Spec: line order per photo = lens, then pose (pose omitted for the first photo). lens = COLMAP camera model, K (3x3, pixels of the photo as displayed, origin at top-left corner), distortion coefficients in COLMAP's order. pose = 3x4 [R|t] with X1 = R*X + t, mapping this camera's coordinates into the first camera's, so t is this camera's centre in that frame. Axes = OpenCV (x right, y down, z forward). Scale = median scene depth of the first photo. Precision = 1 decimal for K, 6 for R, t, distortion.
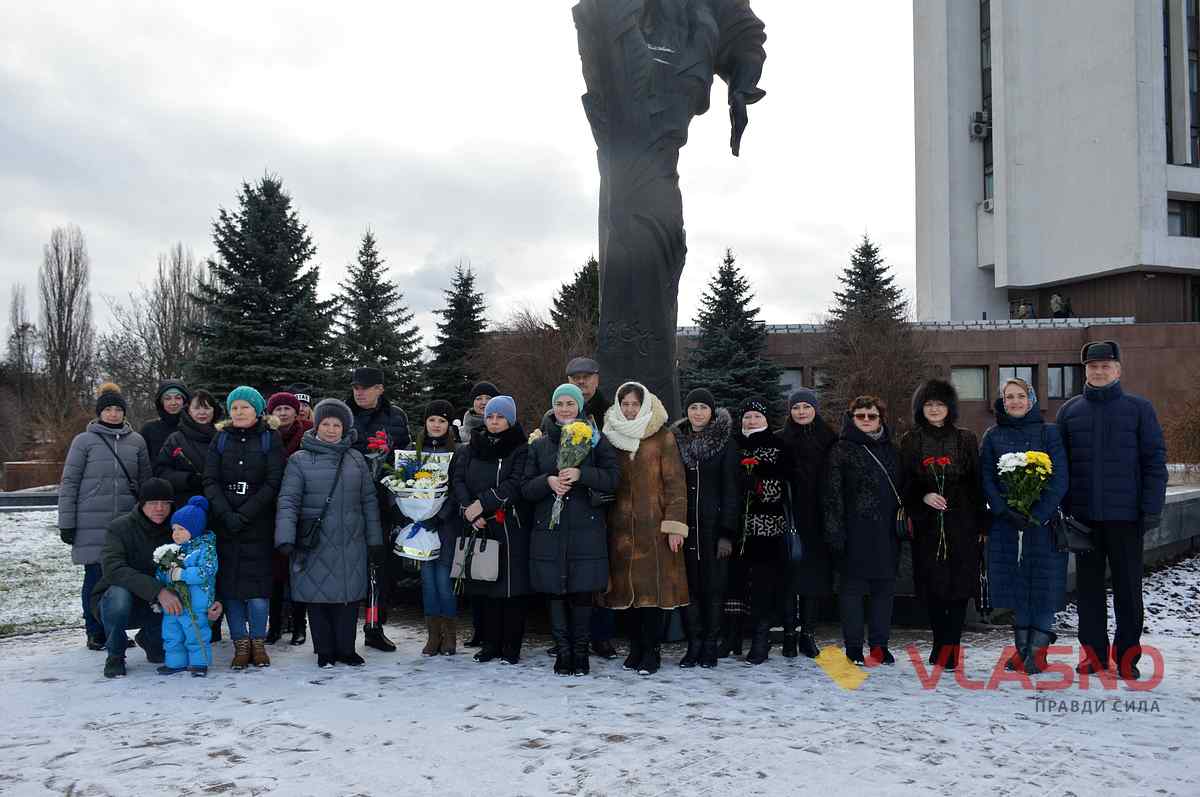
lens RADIAL K [[1033.6, 0, 600.0], [0, 1033.6, 398.5], [0, 0, 1]] dist [0.075261, -0.158266]
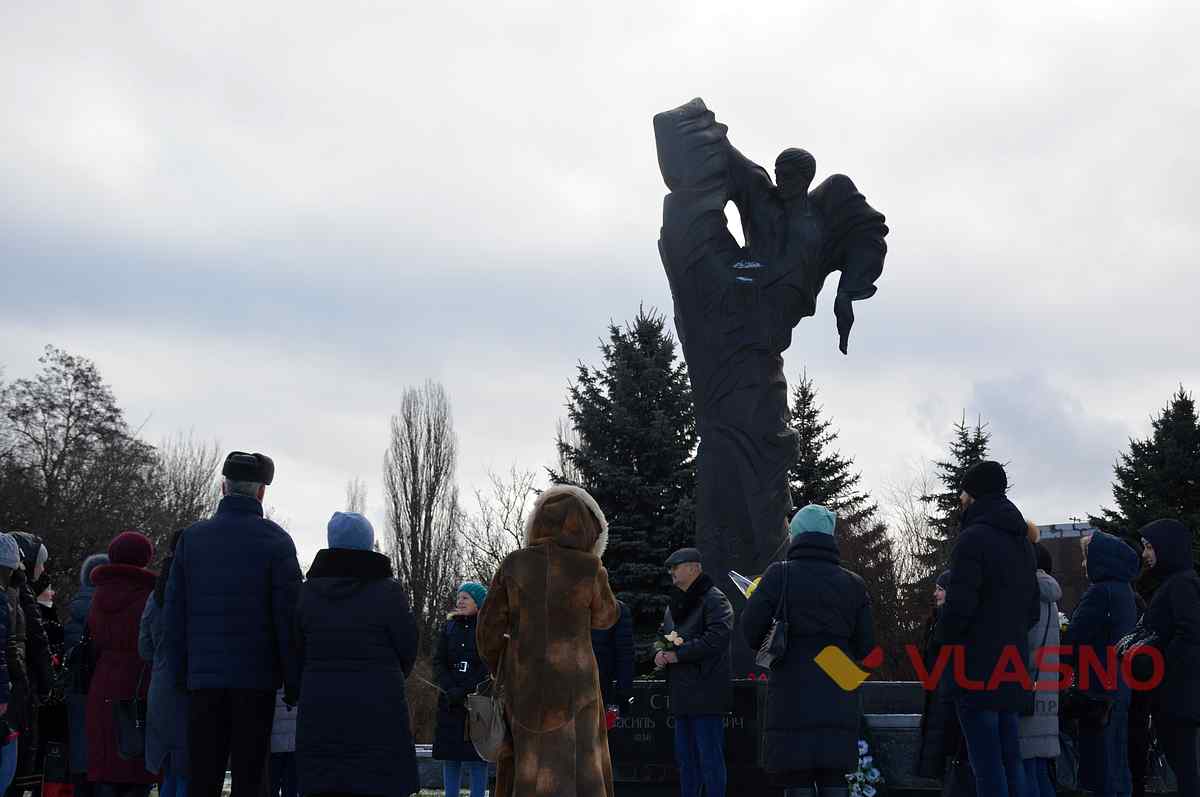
lens RADIAL K [[1854.6, 0, 600.0], [0, 1854.6, 398.5], [0, 0, 1]] dist [-0.274875, 0.042030]
pose [[0.929182, -0.061016, -0.364550, 0.093371], [0.010748, 0.990324, -0.138357, 0.009121], [0.369465, 0.124641, 0.920848, -0.121696]]
